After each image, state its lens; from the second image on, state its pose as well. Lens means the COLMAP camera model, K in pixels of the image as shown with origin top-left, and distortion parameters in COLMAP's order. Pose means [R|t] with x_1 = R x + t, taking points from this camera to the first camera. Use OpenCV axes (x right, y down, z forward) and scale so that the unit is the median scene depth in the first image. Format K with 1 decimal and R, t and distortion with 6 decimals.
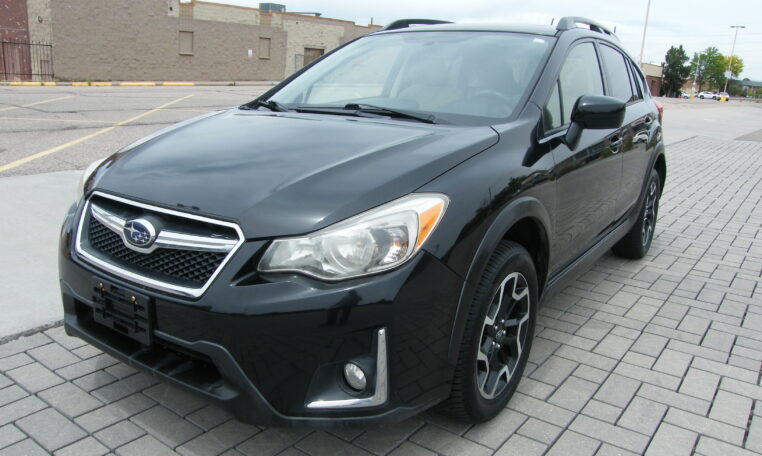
lens RADIAL K [[608.1, 0, 386.7], [0, 608.1, 227.5], [0, 0, 1]] dist [-0.160296, 0.144403]
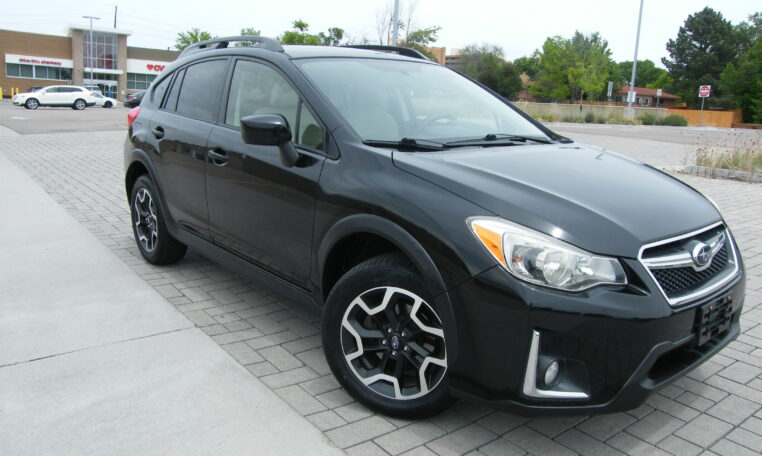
lens RADIAL K [[608.1, 0, 386.7], [0, 608.1, 227.5], [0, 0, 1]] dist [-0.160296, 0.144403]
pose [[0.266020, -0.237848, 0.934164, -1.748076], [0.214138, 0.959450, 0.183307, -0.416941], [-0.939882, 0.151277, 0.306165, 1.256459]]
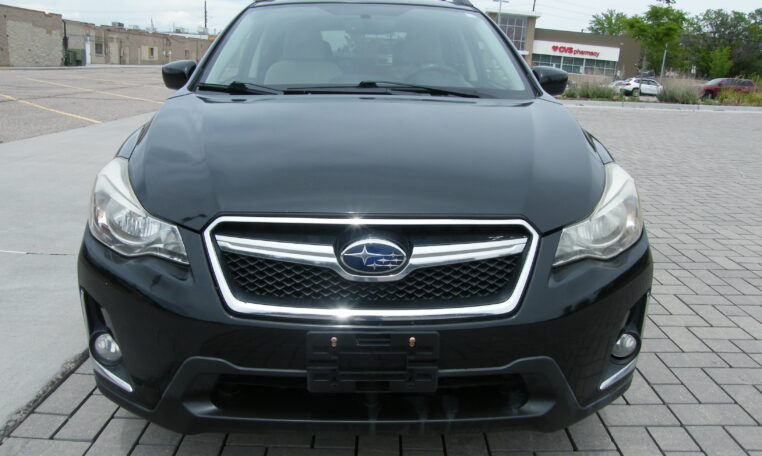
lens RADIAL K [[608.1, 0, 386.7], [0, 608.1, 227.5], [0, 0, 1]] dist [-0.160296, 0.144403]
pose [[0.804036, -0.171098, 0.569431, -0.849152], [0.147890, 0.985153, 0.087191, -0.093812], [-0.575895, 0.014108, 0.817402, 0.366037]]
